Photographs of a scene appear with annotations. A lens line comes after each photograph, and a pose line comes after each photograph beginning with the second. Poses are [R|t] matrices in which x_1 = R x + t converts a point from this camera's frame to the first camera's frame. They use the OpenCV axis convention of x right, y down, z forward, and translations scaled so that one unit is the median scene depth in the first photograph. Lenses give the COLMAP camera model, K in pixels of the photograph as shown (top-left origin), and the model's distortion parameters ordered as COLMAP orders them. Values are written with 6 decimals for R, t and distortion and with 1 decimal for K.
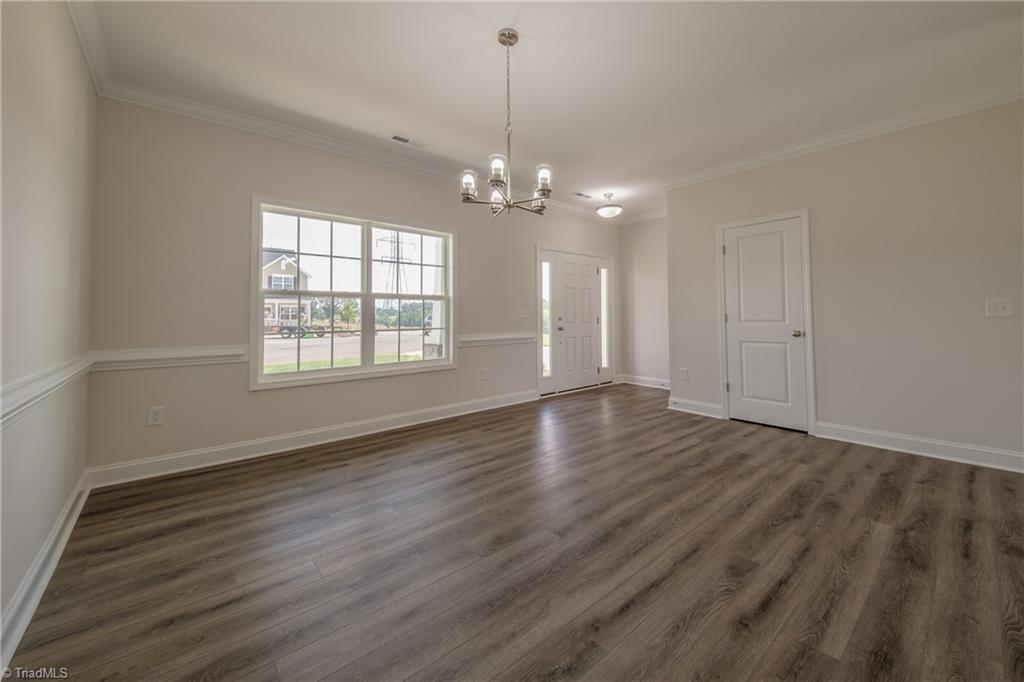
lens RADIAL K [[406.2, 0, 531.0], [0, 406.2, 292.8], [0, 0, 1]] dist [-0.000863, -0.000738]
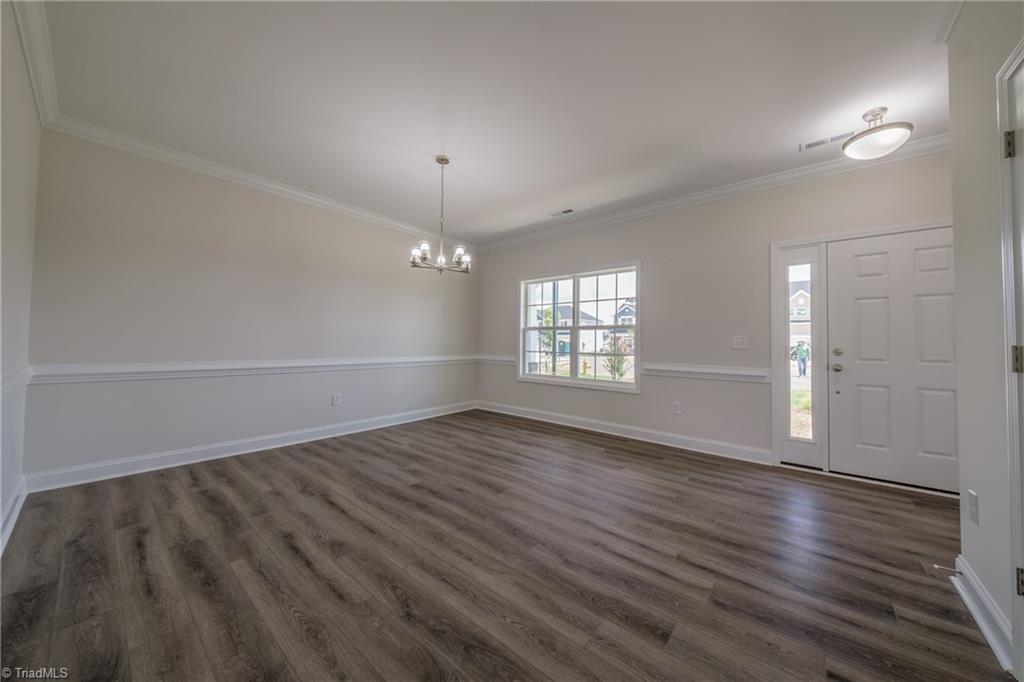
lens RADIAL K [[355.1, 0, 523.4], [0, 355.1, 335.1], [0, 0, 1]] dist [0.002051, -0.001864]
pose [[0.154289, -0.007752, -0.987995, 1.265320], [0.037565, 0.999292, -0.001974, 0.048994], [0.987311, -0.036809, 0.154471, 1.072173]]
